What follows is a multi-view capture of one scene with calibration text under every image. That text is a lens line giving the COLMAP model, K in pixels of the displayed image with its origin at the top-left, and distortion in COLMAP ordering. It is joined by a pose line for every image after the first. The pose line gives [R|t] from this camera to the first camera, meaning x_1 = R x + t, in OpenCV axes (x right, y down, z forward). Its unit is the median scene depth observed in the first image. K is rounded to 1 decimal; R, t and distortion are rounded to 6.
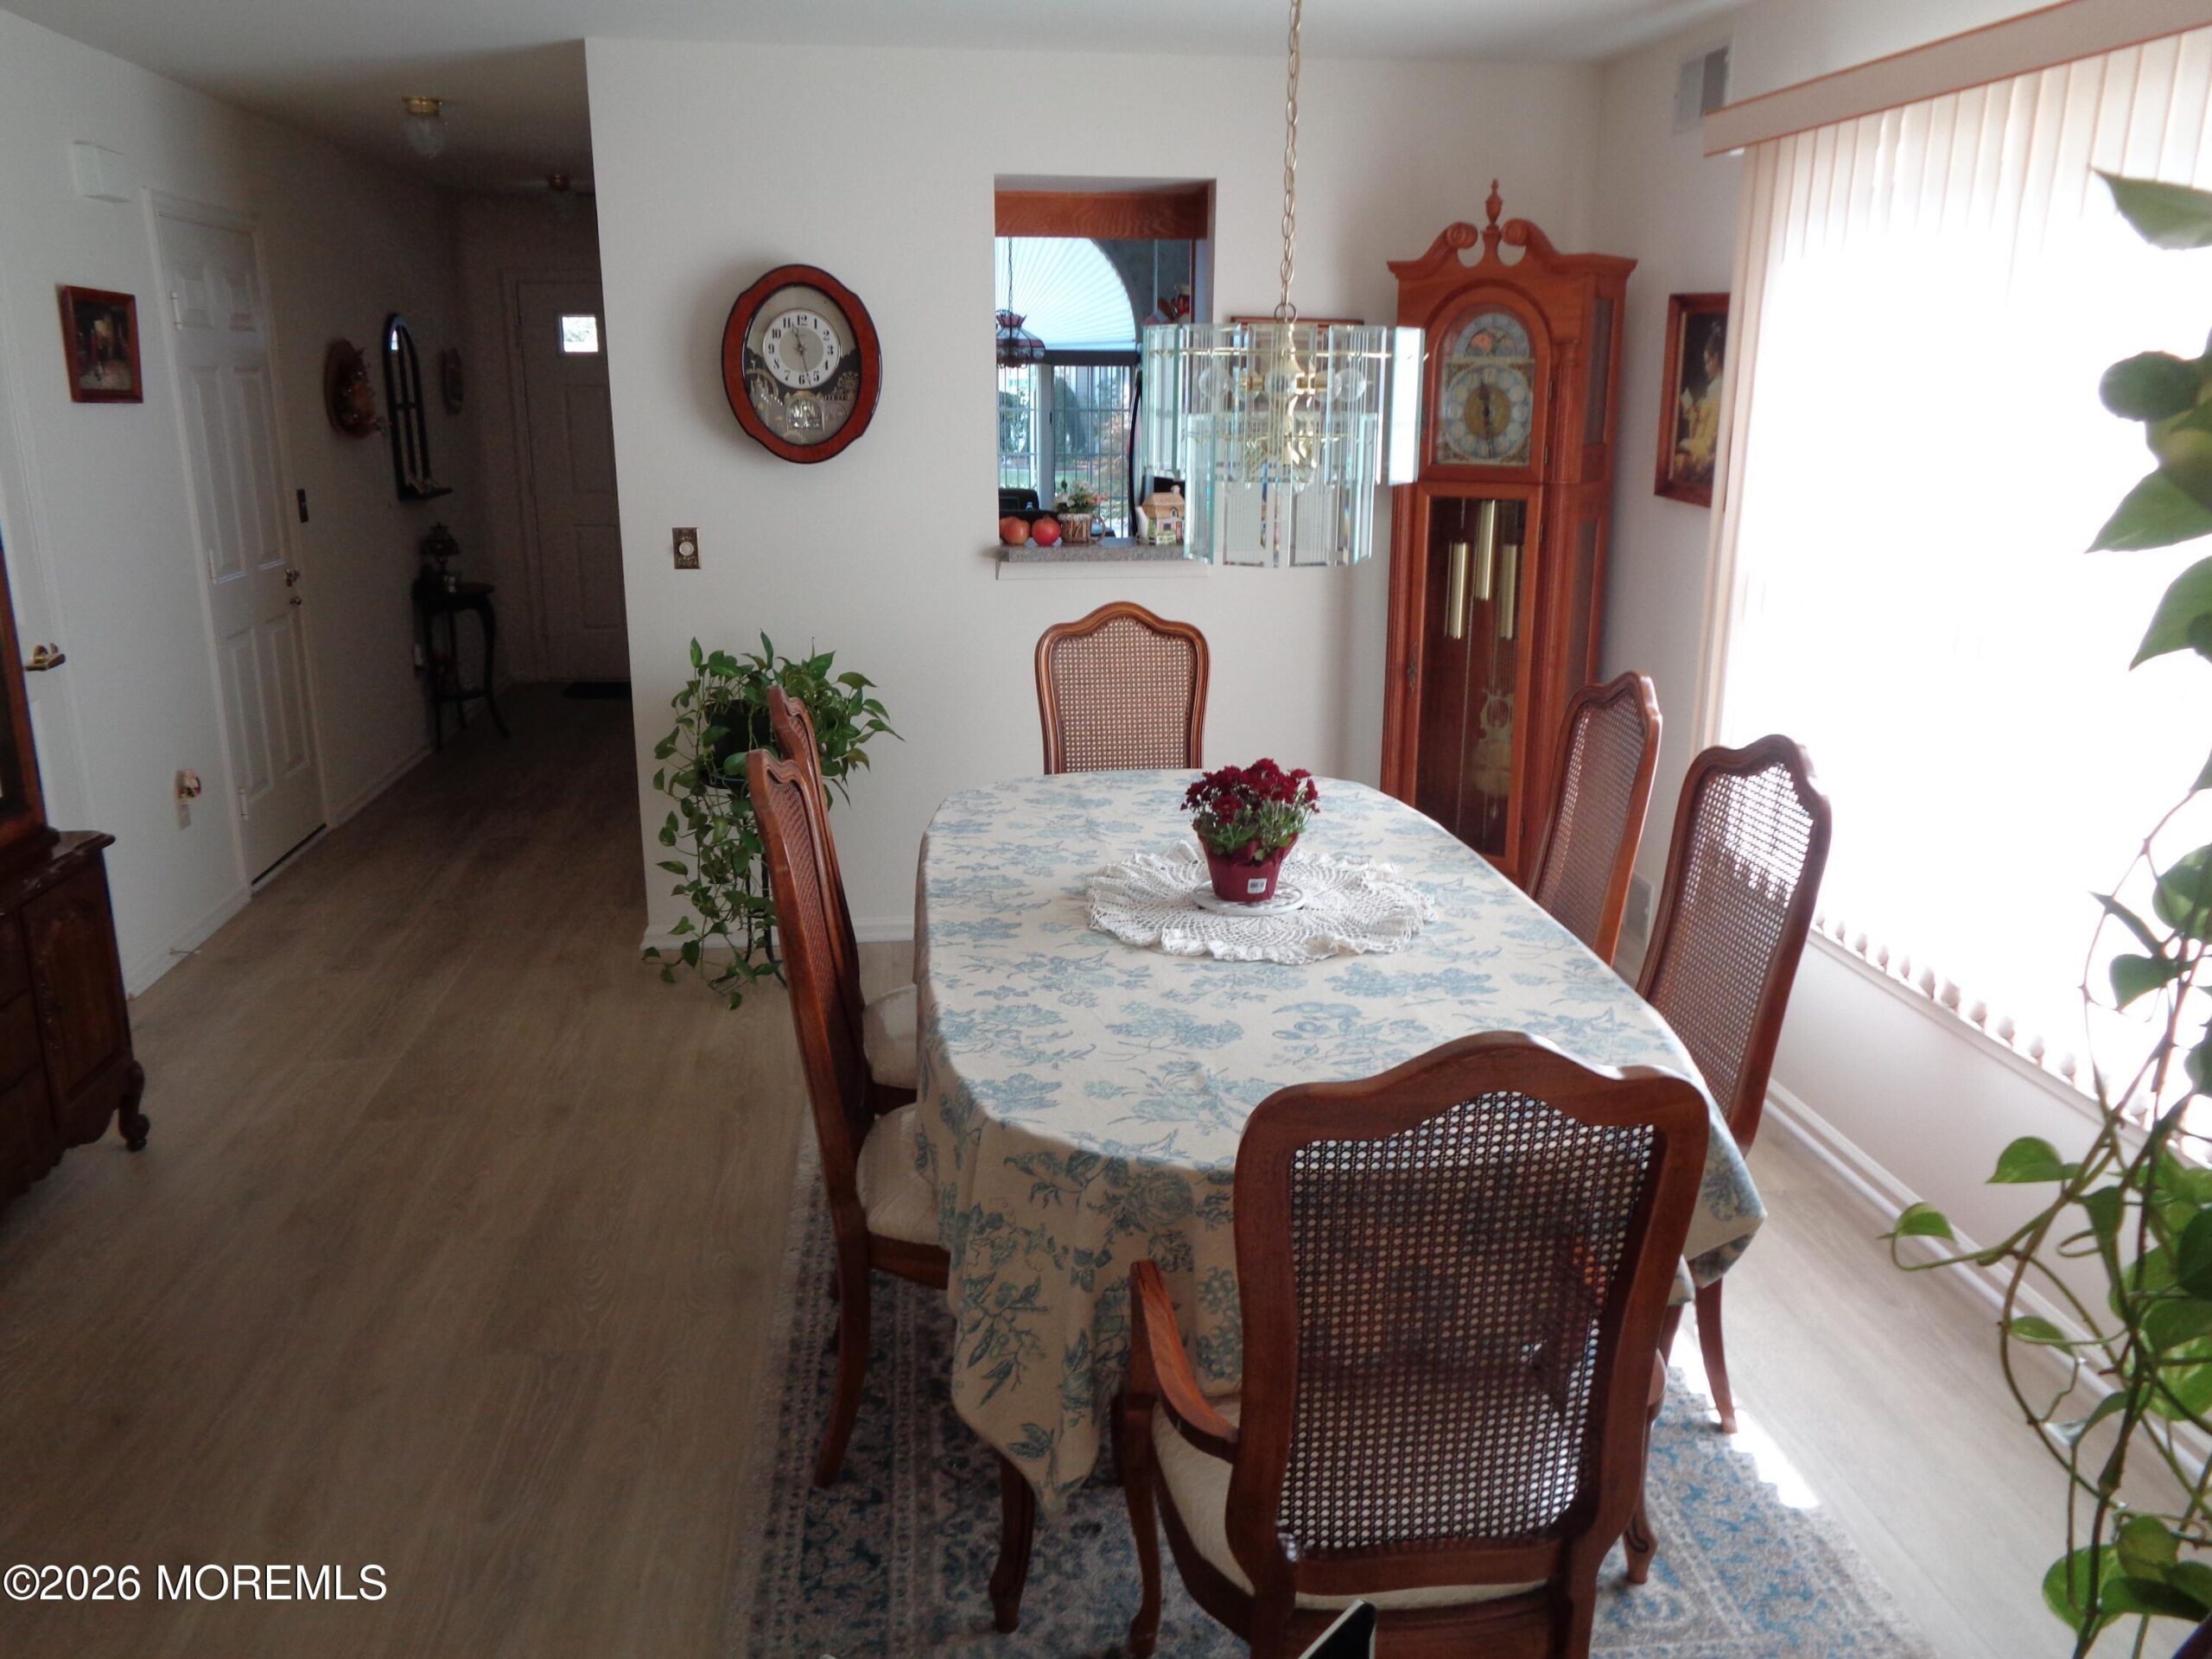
lens RADIAL K [[1669.5, 0, 1112.4], [0, 1669.5, 827.2], [0, 0, 1]] dist [0.011186, 0.012249]
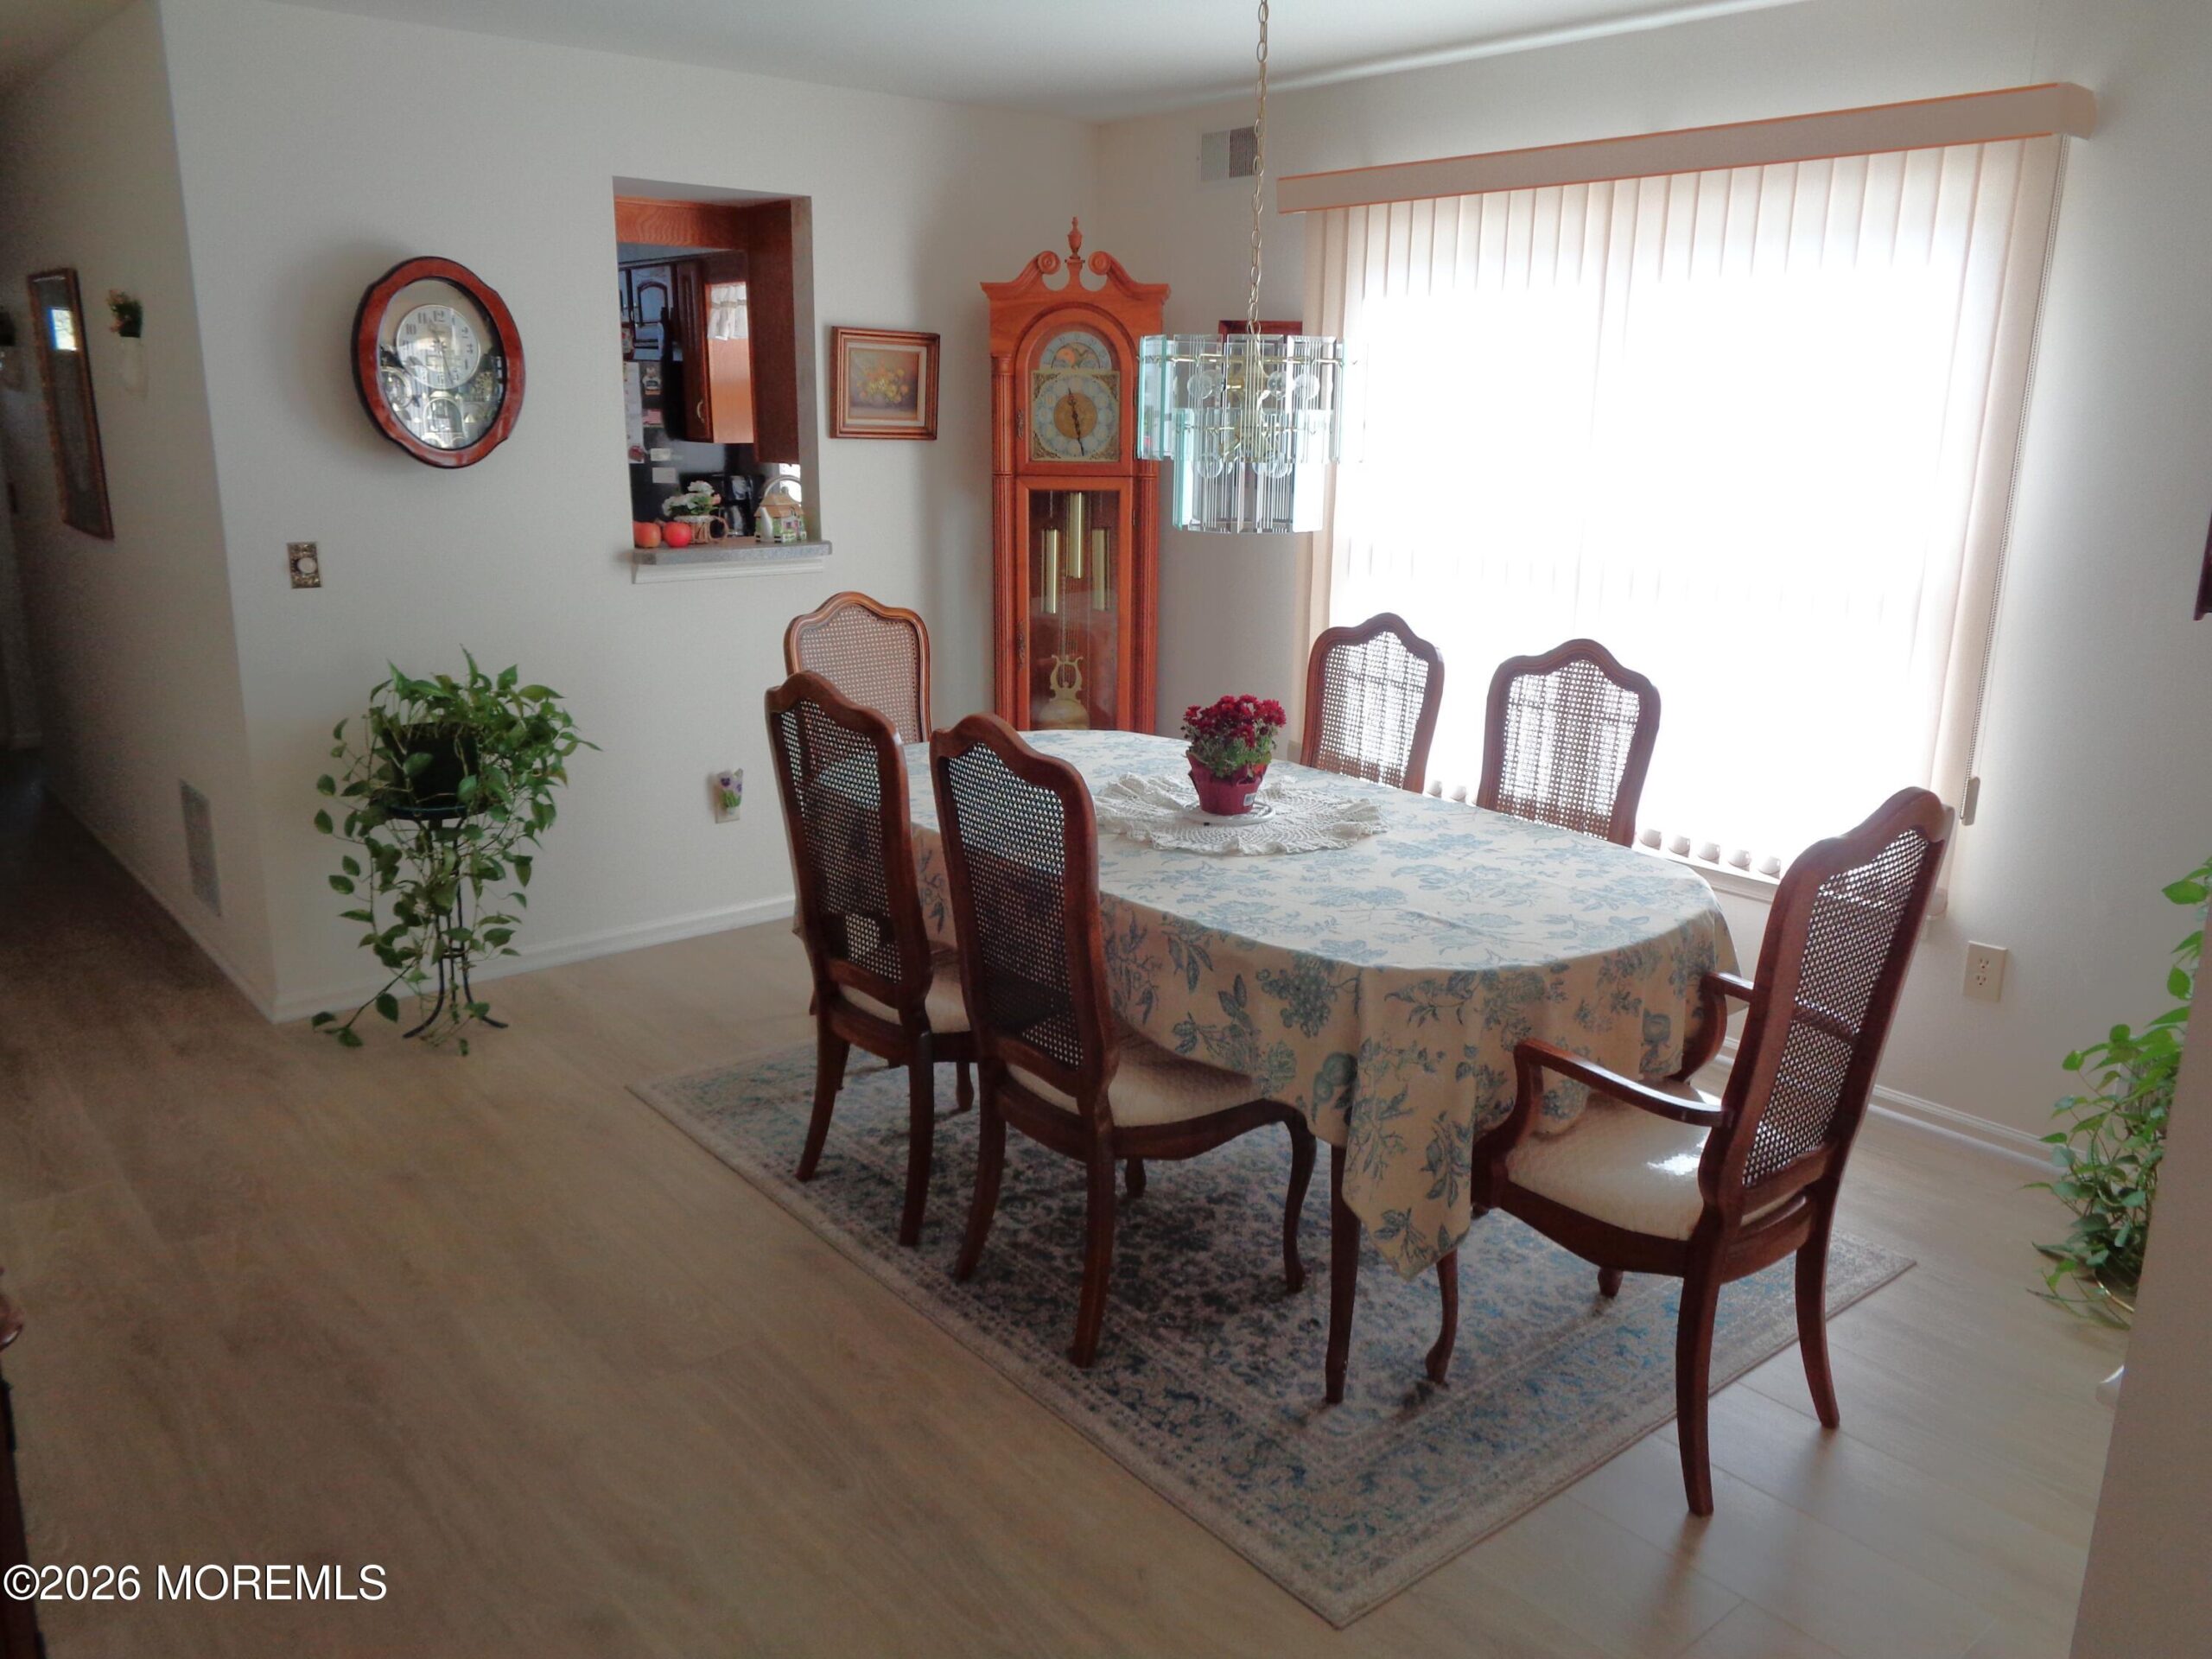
lens RADIAL K [[1669.5, 0, 1108.0], [0, 1669.5, 821.1], [0, 0, 1]] dist [0.011186, 0.012249]
pose [[0.840322, -0.126017, 0.527237, -0.424142], [0.132888, 0.990815, 0.025018, 0.004581], [-0.525548, 0.049040, 0.849350, 0.017552]]
